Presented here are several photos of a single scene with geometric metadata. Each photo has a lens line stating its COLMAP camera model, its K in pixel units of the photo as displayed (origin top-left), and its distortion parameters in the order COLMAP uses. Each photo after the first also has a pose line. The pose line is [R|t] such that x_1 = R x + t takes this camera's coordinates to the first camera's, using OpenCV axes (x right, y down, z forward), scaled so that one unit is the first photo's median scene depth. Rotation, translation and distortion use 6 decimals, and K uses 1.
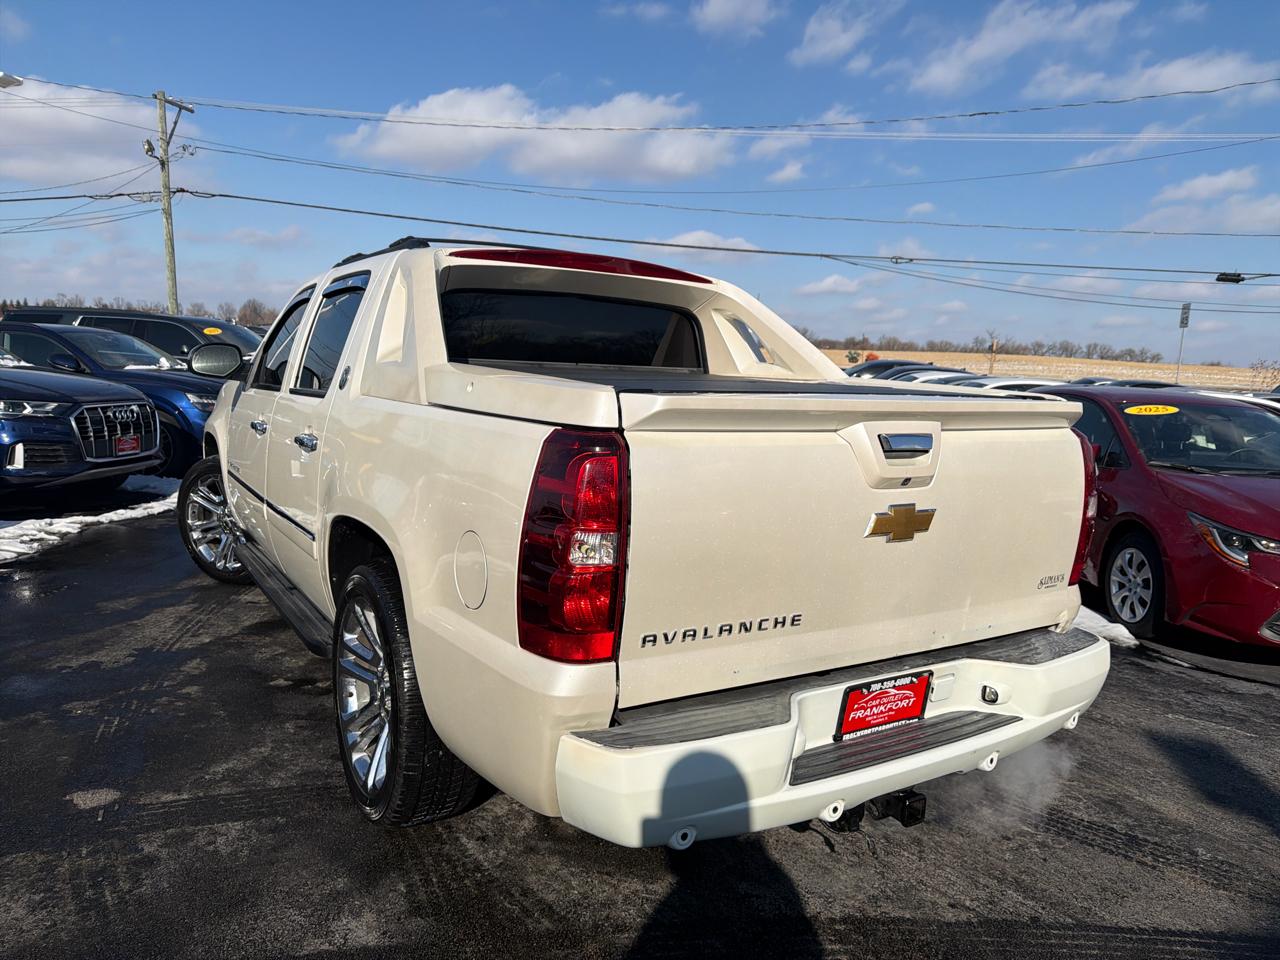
lens RADIAL K [[906.4, 0, 642.3], [0, 906.4, 471.7], [0, 0, 1]] dist [0.002576, -0.010010]
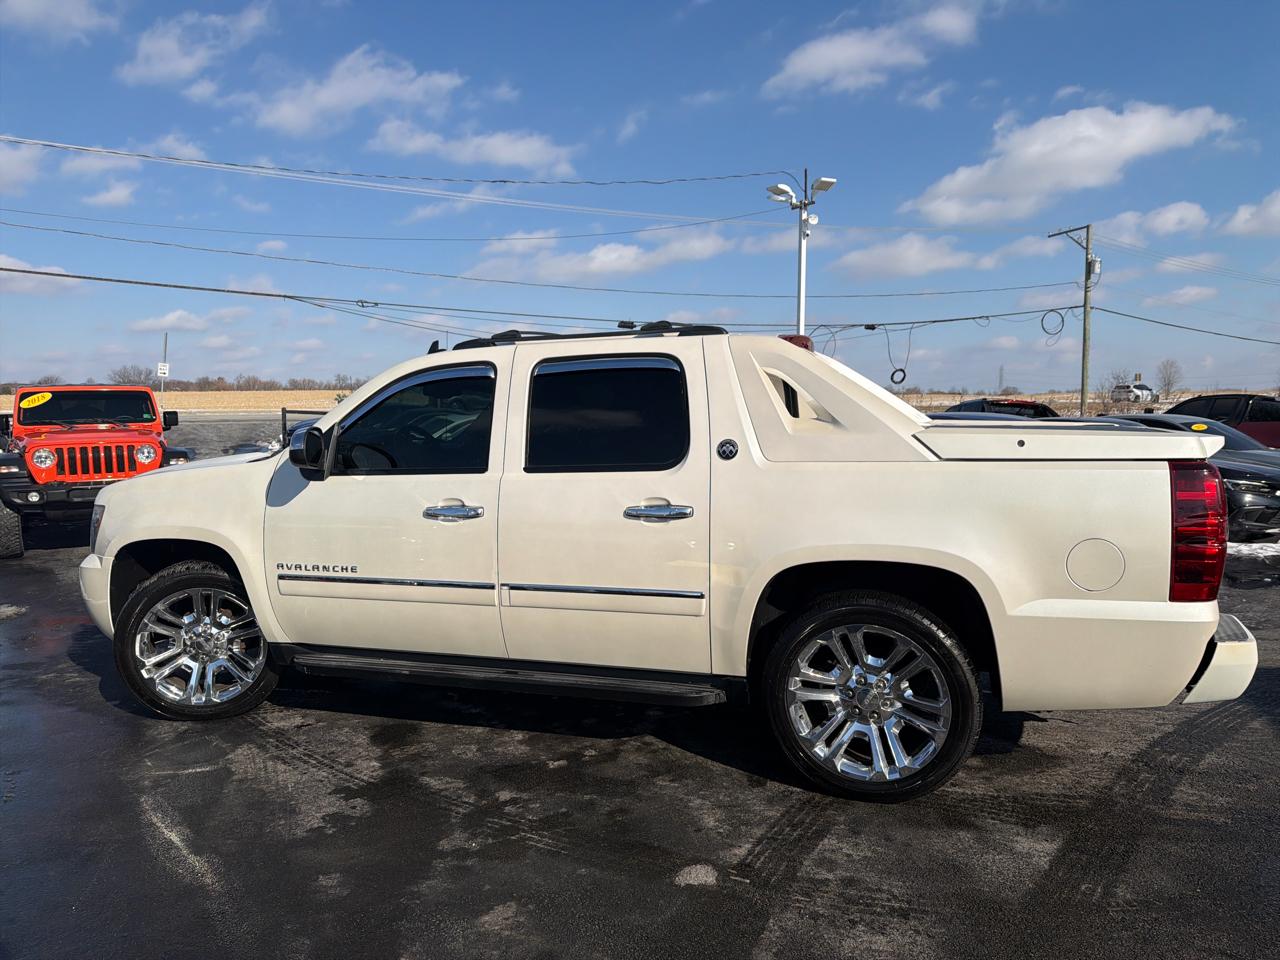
lens RADIAL K [[895.3, 0, 640.8], [0, 895.3, 475.4], [0, 0, 1]] dist [0.086170, -0.131914]
pose [[0.777017, -0.100754, 0.621364, -0.864800], [0.123108, 0.992369, 0.006965, -0.071349], [-0.617324, 0.071083, 0.783491, 0.143849]]
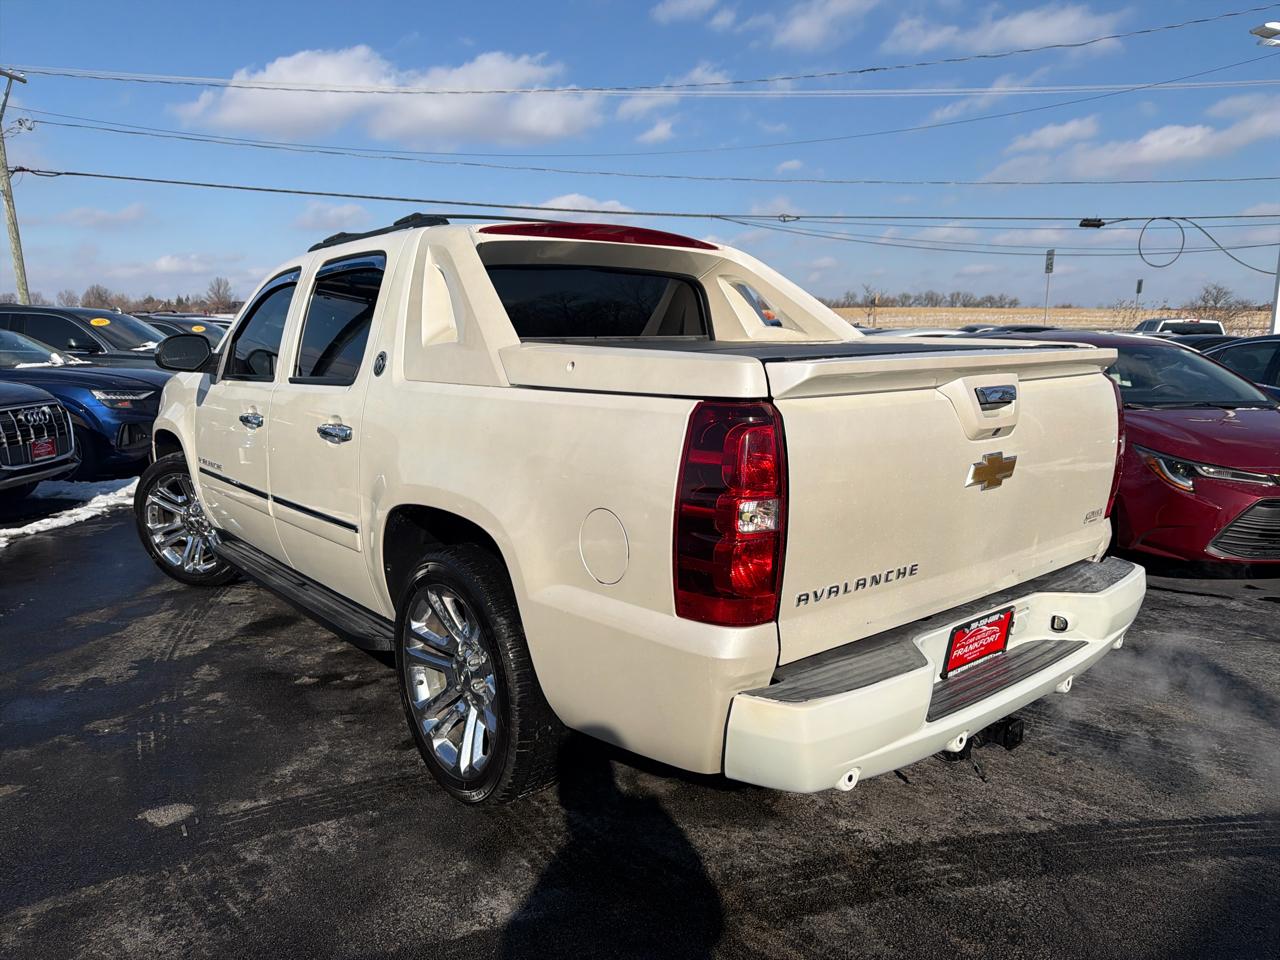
lens RADIAL K [[904.4, 0, 642.8], [0, 904.4, 484.7], [0, 0, 1]] dist [0.012744, -0.022136]
pose [[0.990131, -0.071305, 0.120650, -0.135900], [0.065160, 0.996405, 0.054136, -0.006574], [-0.124077, -0.045740, 0.991218, -0.003165]]
